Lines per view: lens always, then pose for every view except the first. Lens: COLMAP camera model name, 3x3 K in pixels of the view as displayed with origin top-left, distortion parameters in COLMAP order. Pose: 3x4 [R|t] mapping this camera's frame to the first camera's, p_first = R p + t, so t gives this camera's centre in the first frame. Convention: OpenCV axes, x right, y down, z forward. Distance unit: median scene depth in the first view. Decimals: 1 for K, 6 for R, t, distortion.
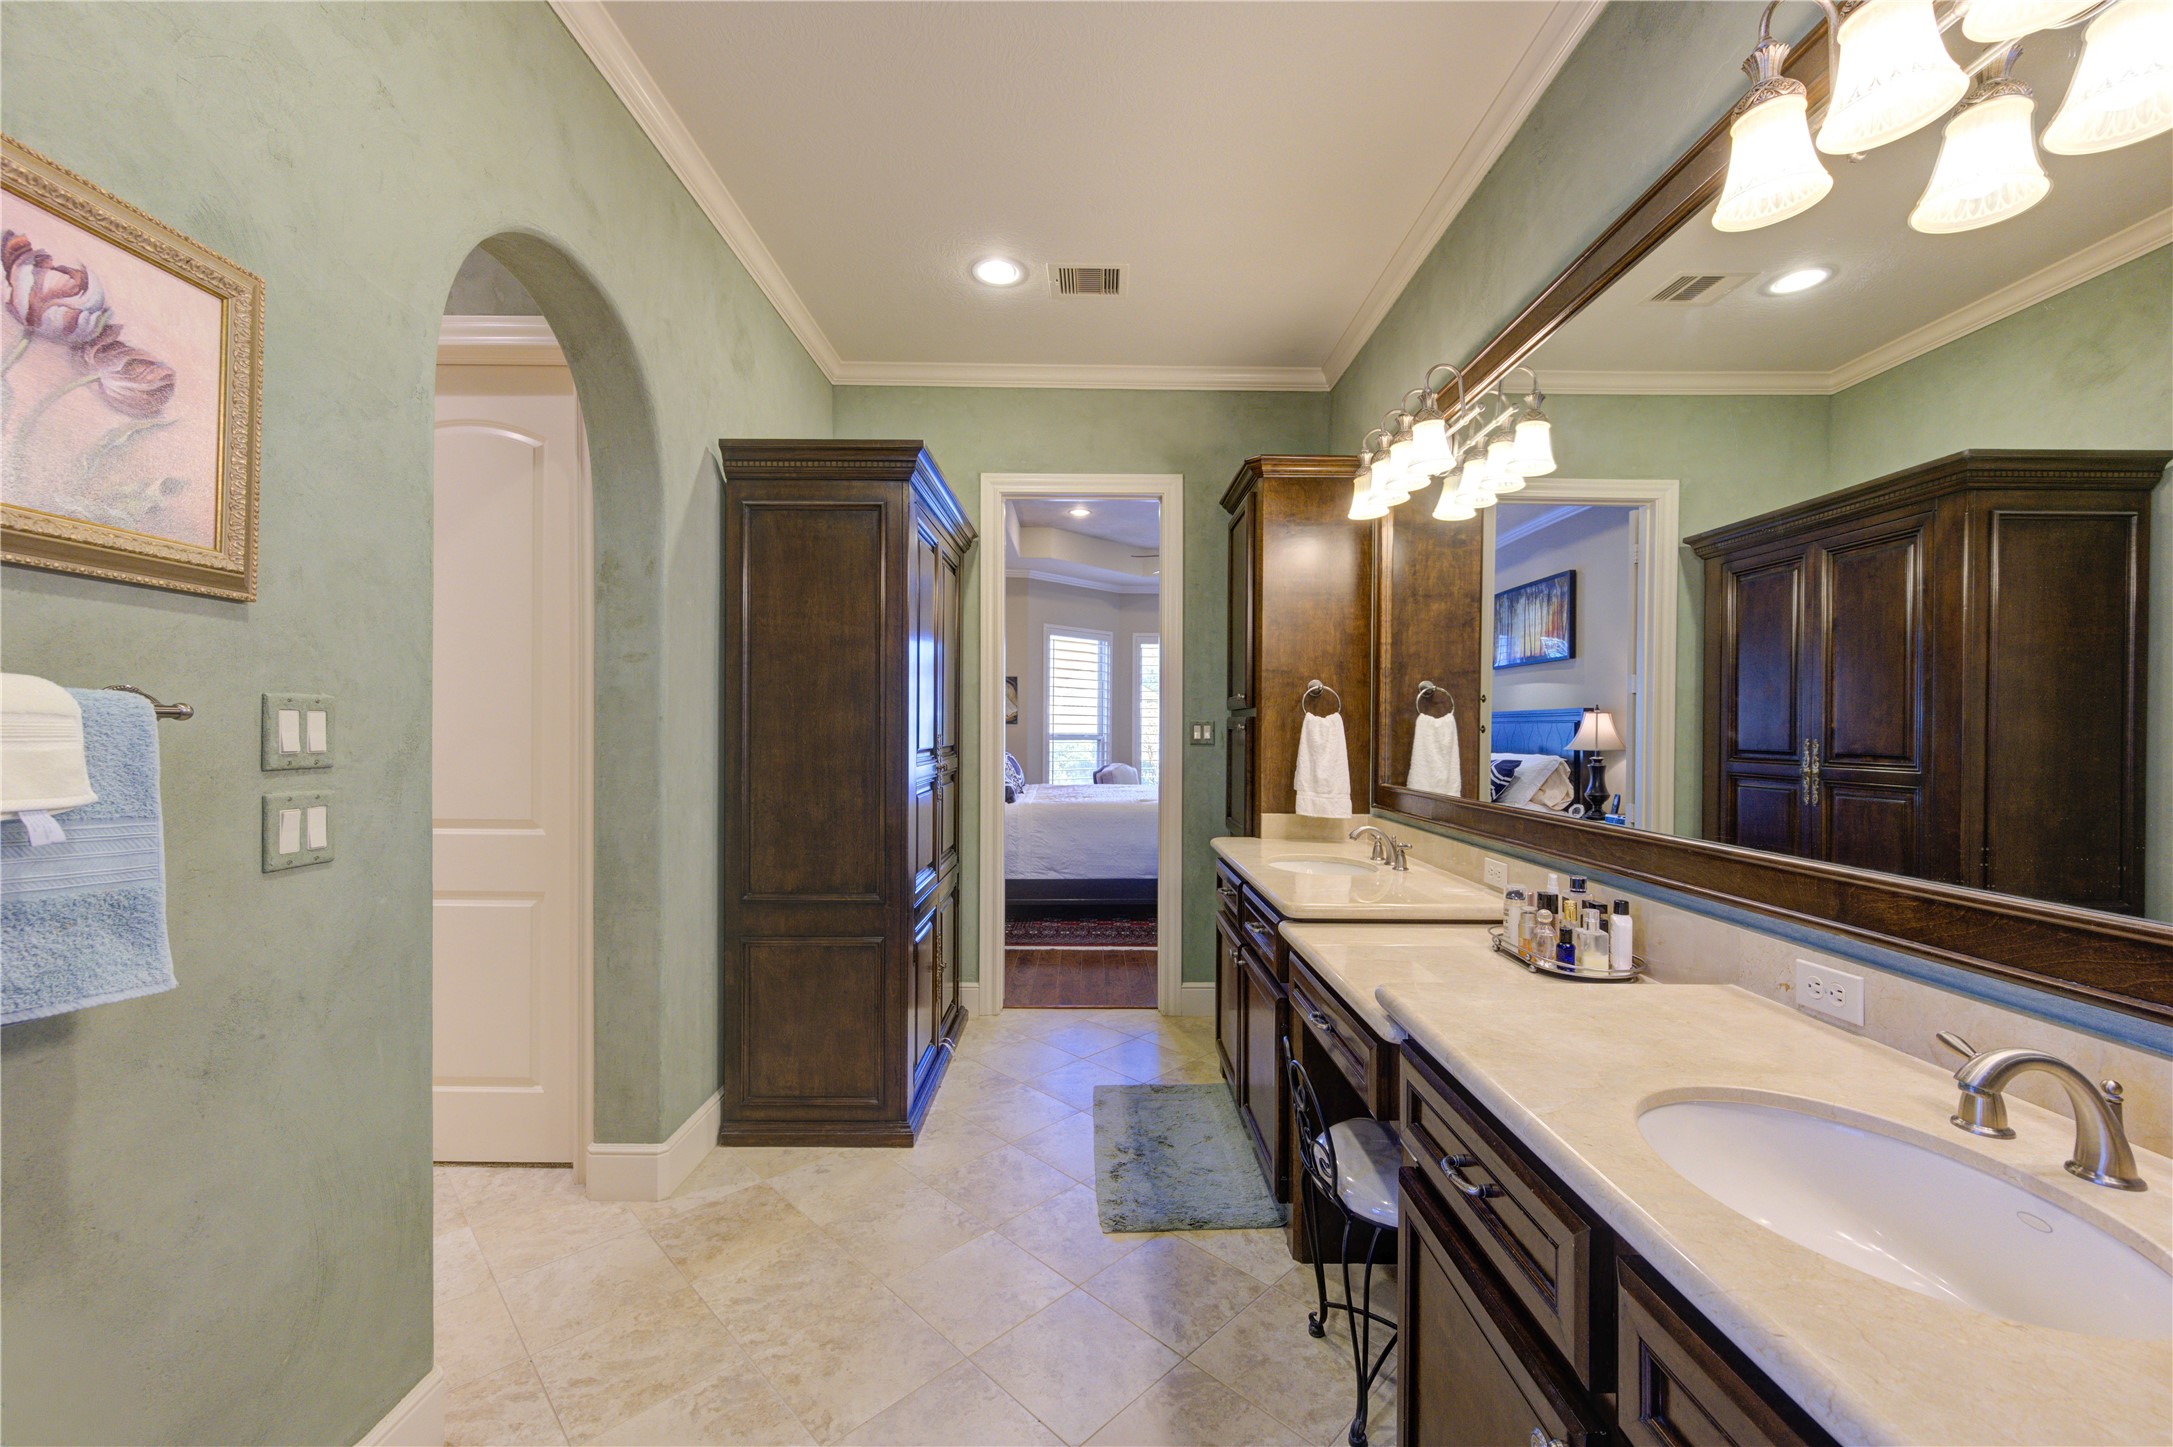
lens RADIAL K [[853.9, 0, 1081.3], [0, 853.9, 728.7], [0, 0, 1]] dist [0.000421, 0.001474]
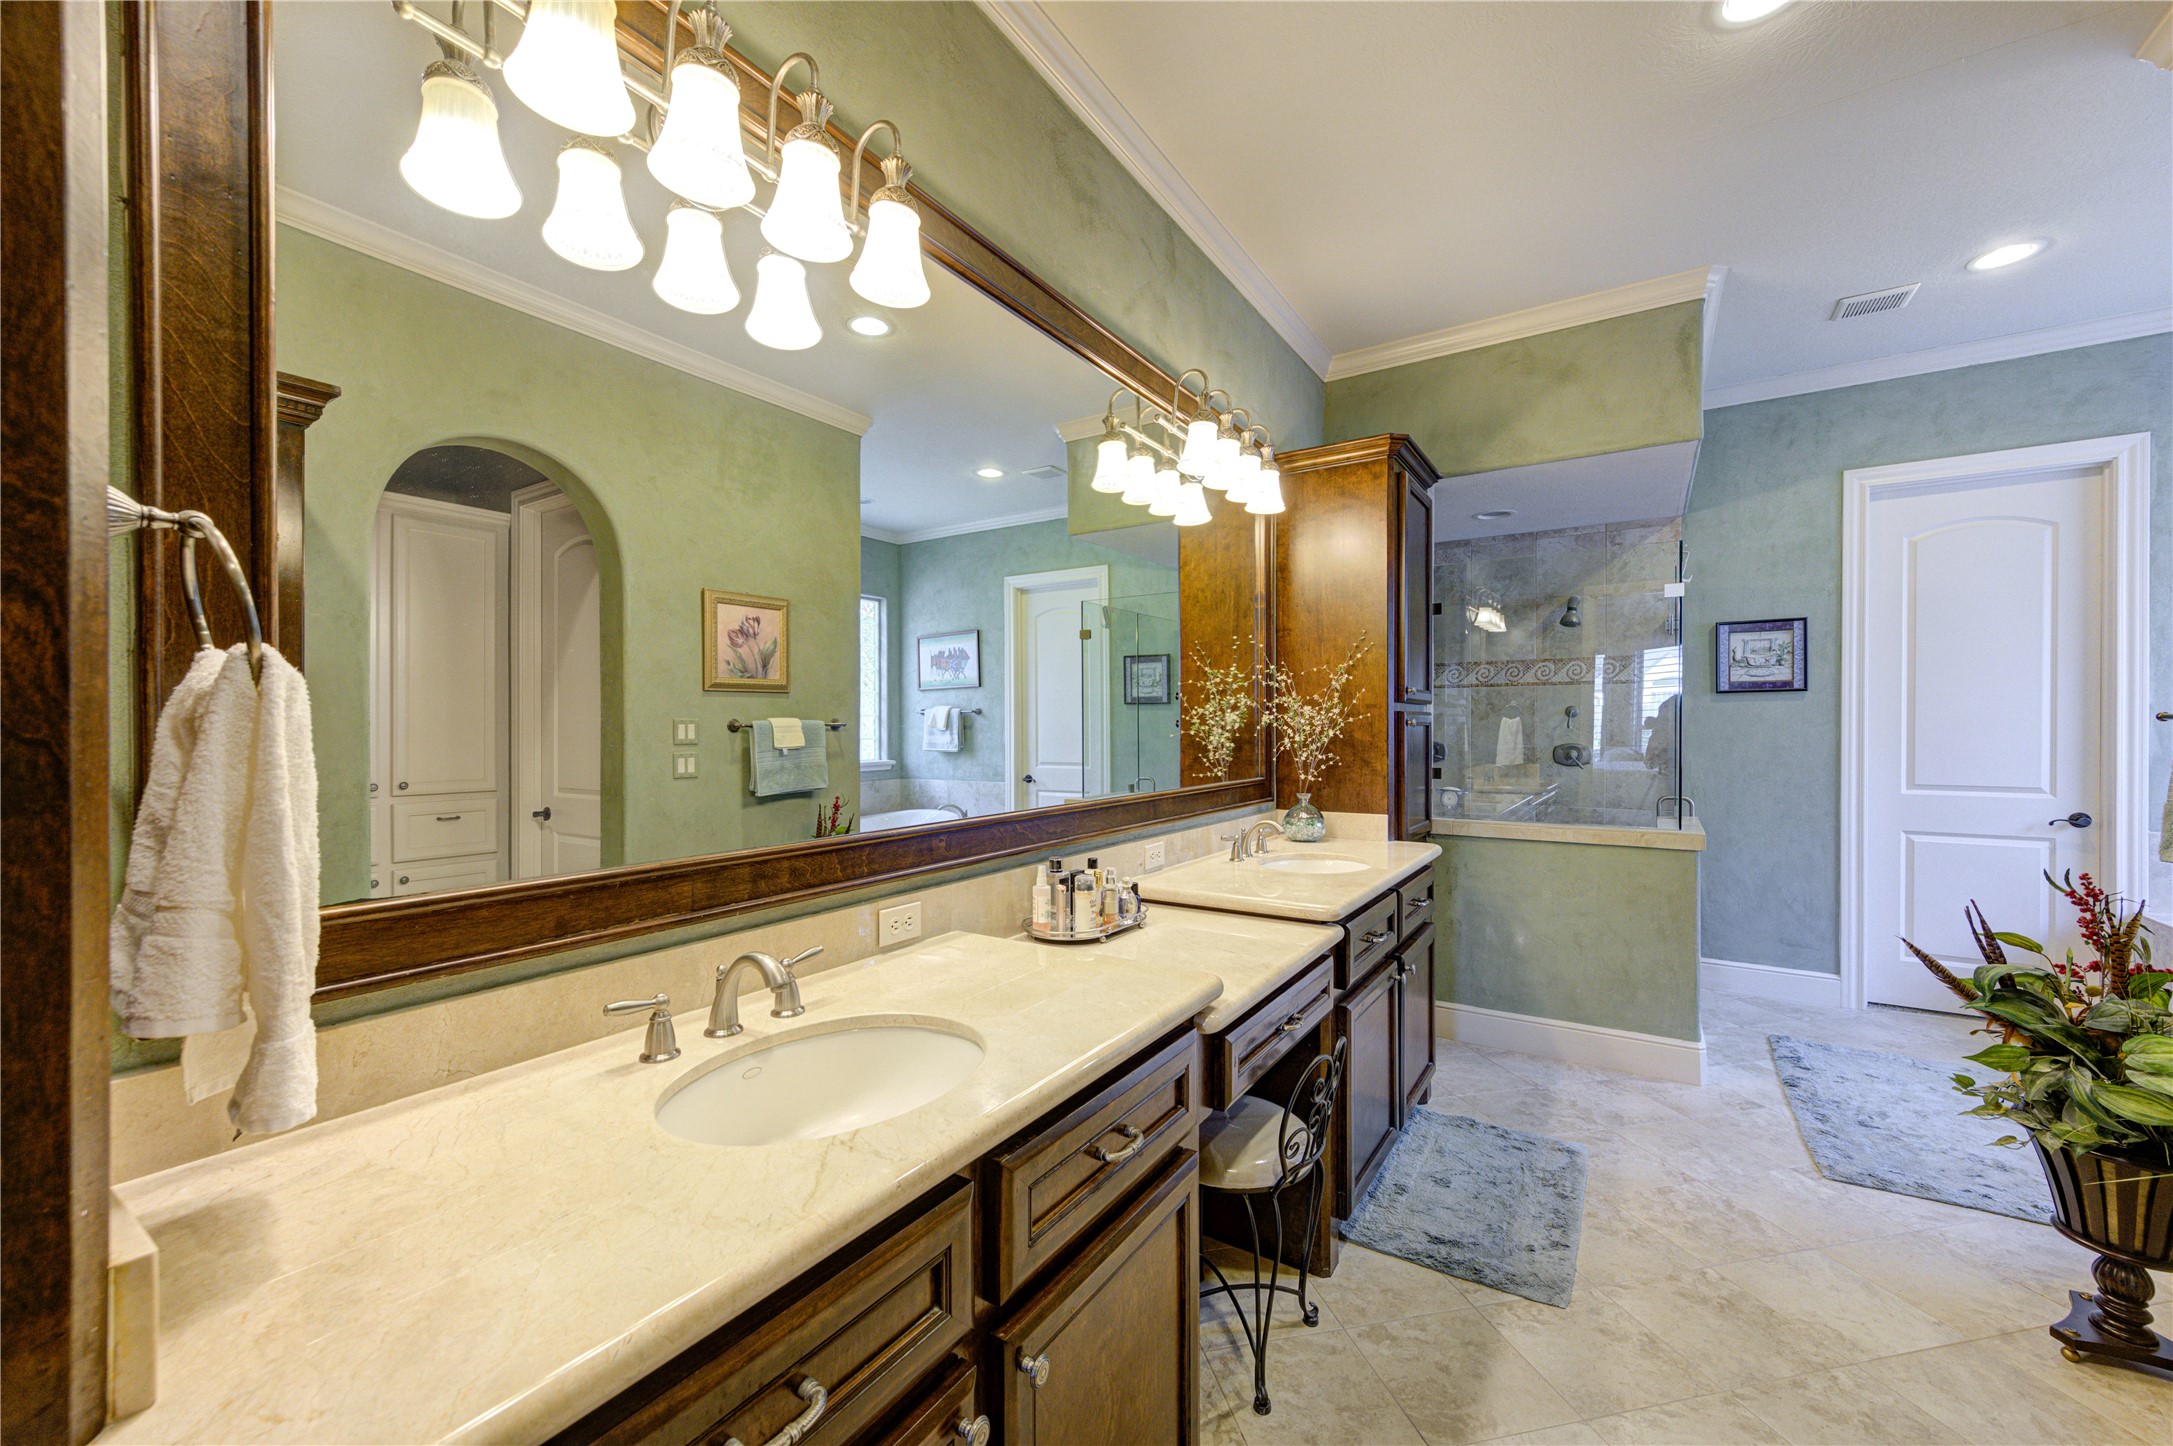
lens RADIAL K [[842.8, 0, 1097.2], [0, 842.8, 730.1], [0, 0, 1]] dist [0.000461, 0.000001]
pose [[-0.846507, -0.004957, 0.532354, -0.022550], [-0.002656, 0.999984, 0.005089, 0.001244], [-0.532371, 0.002894, -0.846506, 1.053400]]
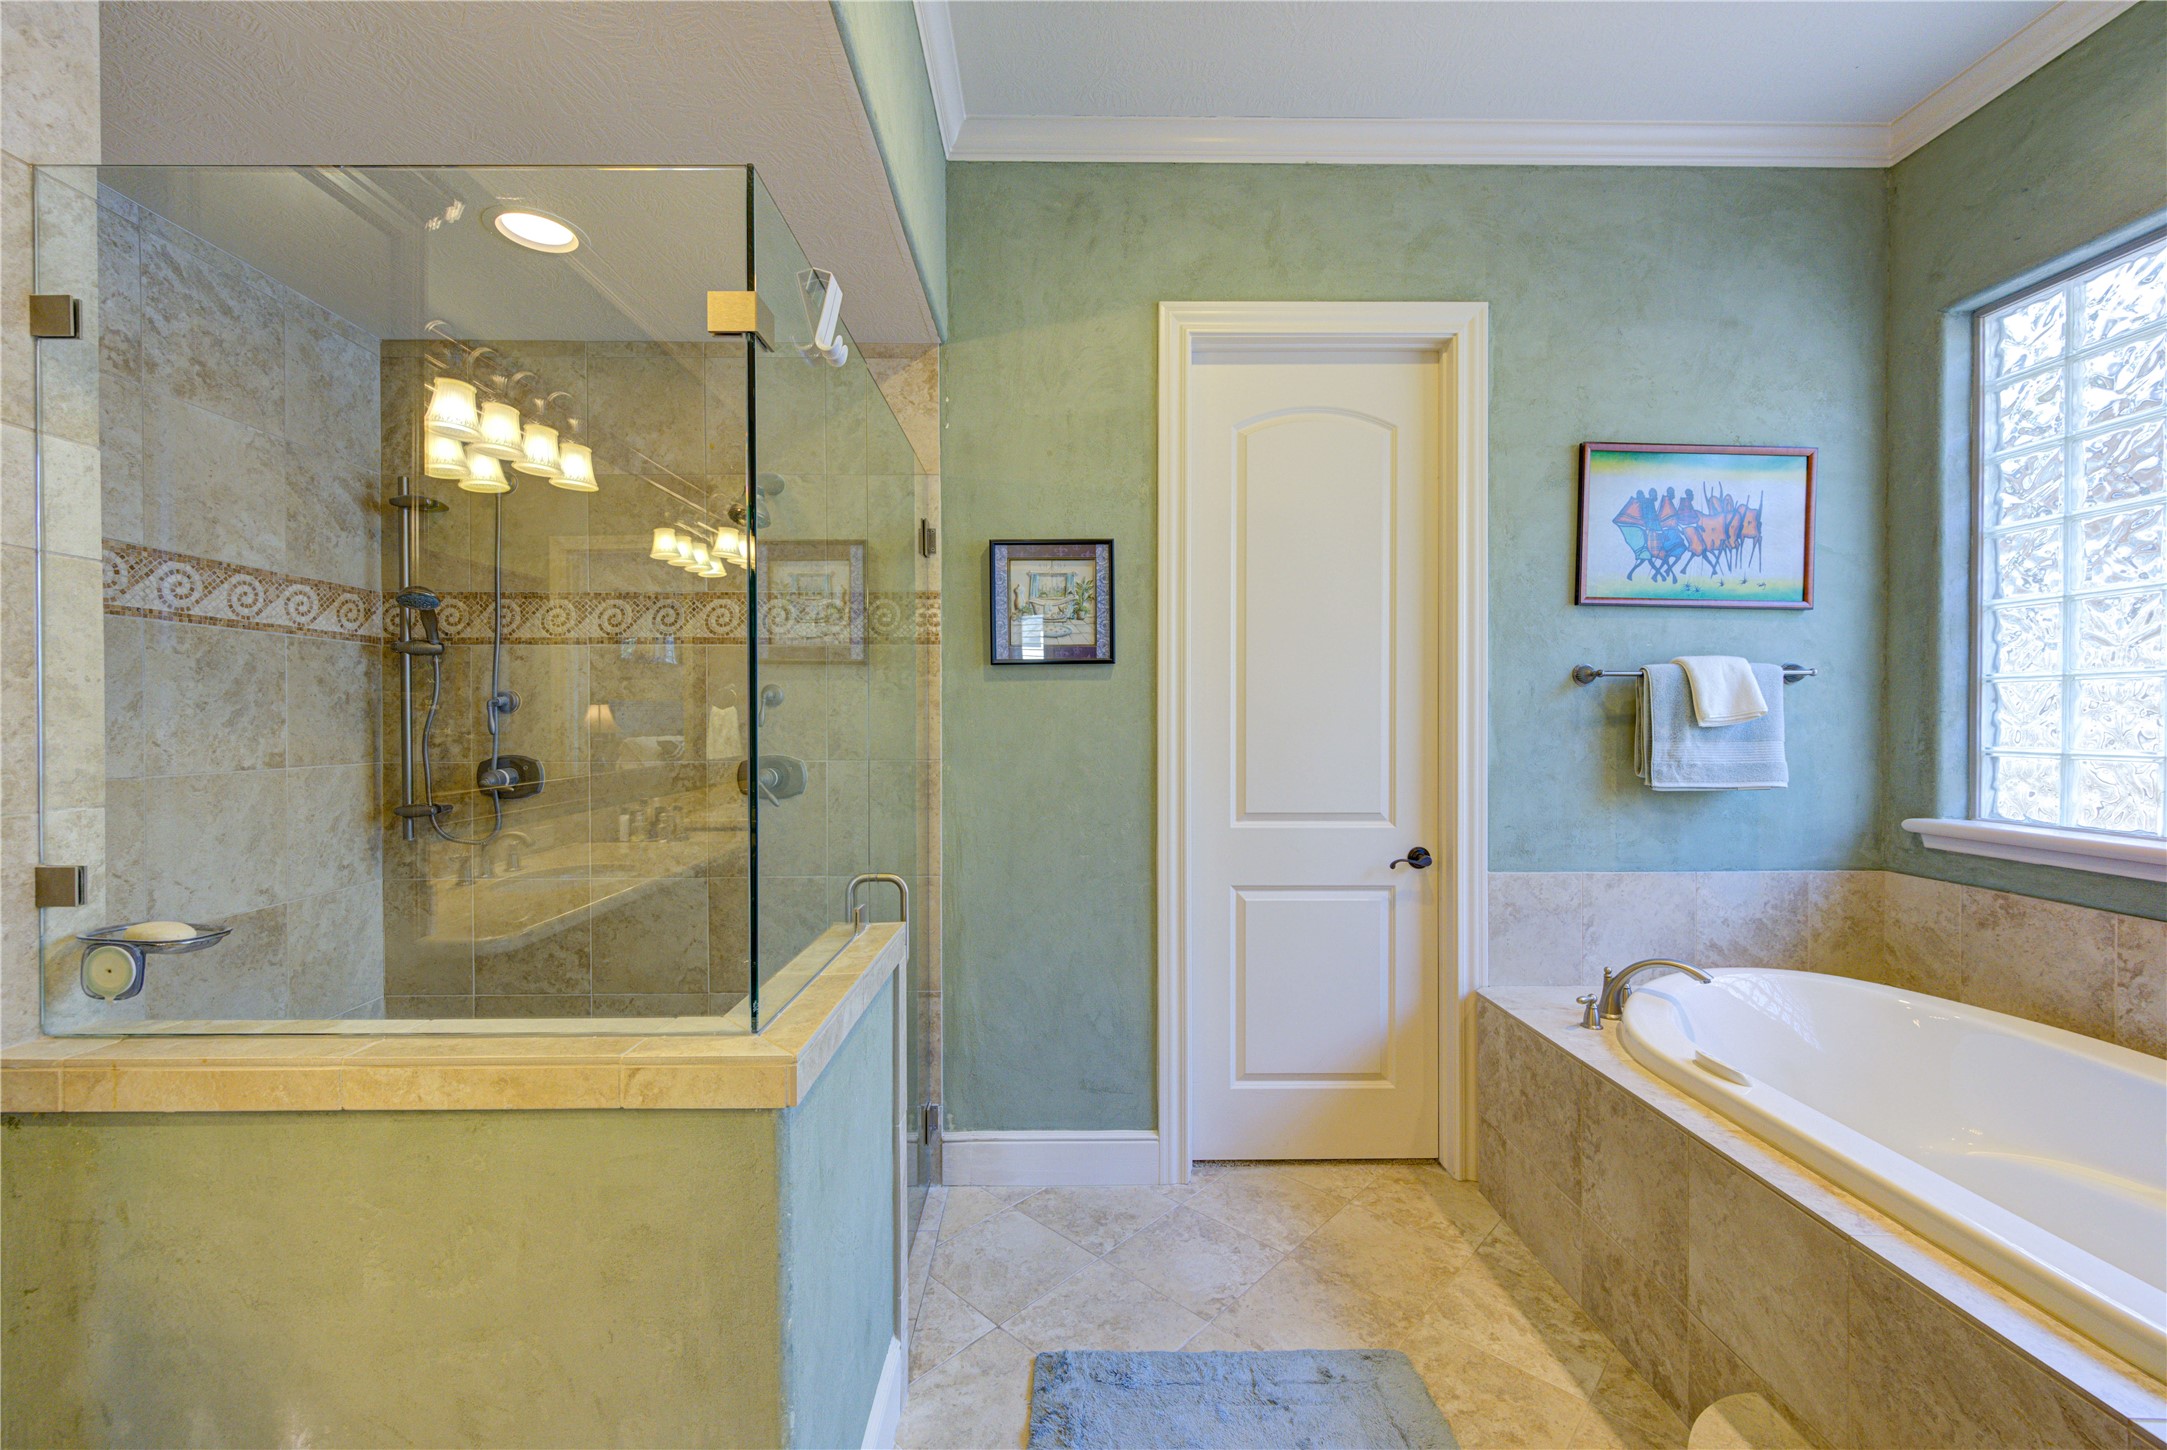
lens RADIAL K [[851.5, 0, 1080.9], [0, 851.5, 726.4], [0, 0, 1]] dist [0.000421, 0.001474]
pose [[-0.999392, -0.001441, -0.034839, -0.188071], [-0.001544, 0.999994, 0.002937, 0.000397], [0.034834, 0.002989, -0.999389, 0.207307]]
